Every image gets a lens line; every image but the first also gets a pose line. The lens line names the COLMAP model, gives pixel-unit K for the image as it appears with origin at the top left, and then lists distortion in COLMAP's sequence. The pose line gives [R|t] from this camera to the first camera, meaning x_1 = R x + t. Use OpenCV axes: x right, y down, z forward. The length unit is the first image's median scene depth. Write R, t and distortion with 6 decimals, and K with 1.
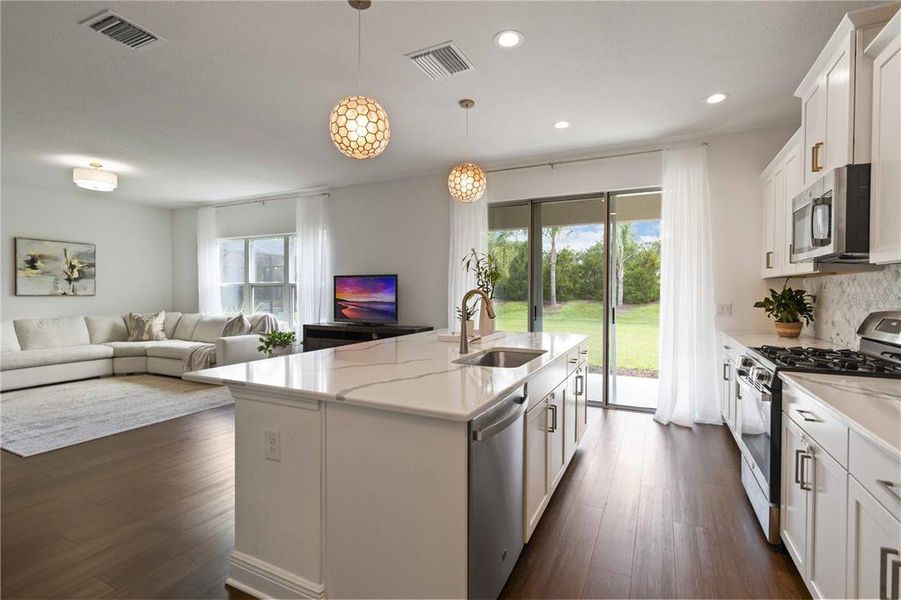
lens RADIAL K [[419.0, 0, 457.2], [0, 419.0, 298.0], [0, 0, 1]] dist [0.013627, -0.000895]
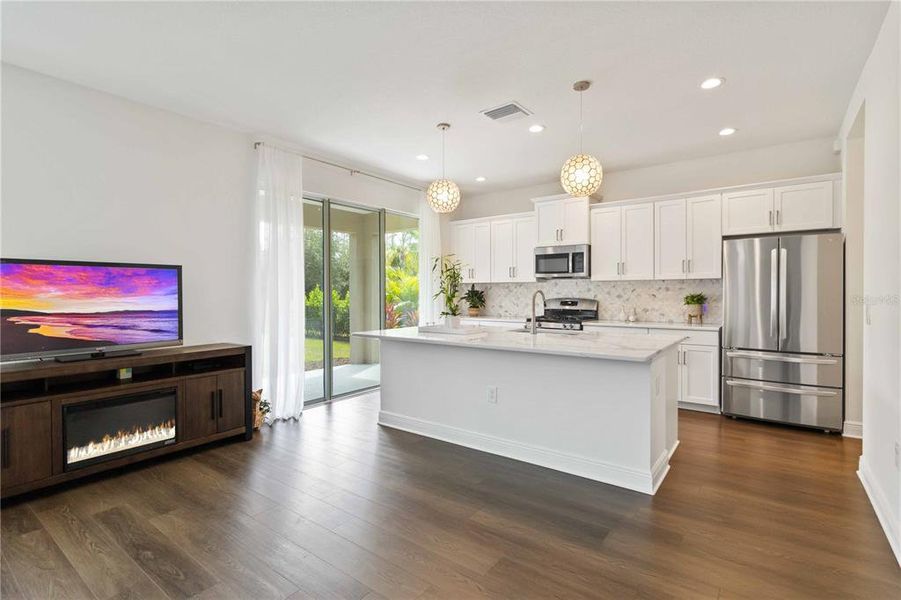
lens RADIAL K [[437.6, 0, 457.9], [0, 437.6, 293.3], [0, 0, 1]] dist [-0.000542, -0.001188]
pose [[0.174924, -0.007698, 0.984552, -0.614352], [0.023655, 0.999714, 0.003614, -0.005915], [-0.984298, 0.022657, 0.175056, 0.409196]]
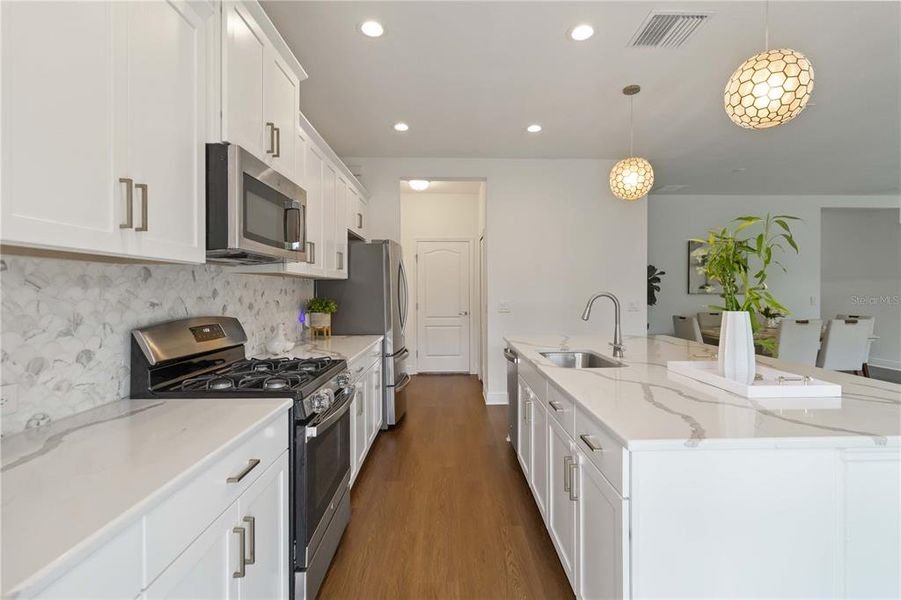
lens RADIAL K [[429.4, 0, 457.1], [0, 429.4, 289.3], [0, 0, 1]] dist [0.018310, 0.000459]
pose [[-0.877093, -0.002363, -0.480315, 0.300228], [-0.009398, 0.999881, 0.012243, -0.012500], [0.480229, 0.015253, -0.877011, 0.692672]]
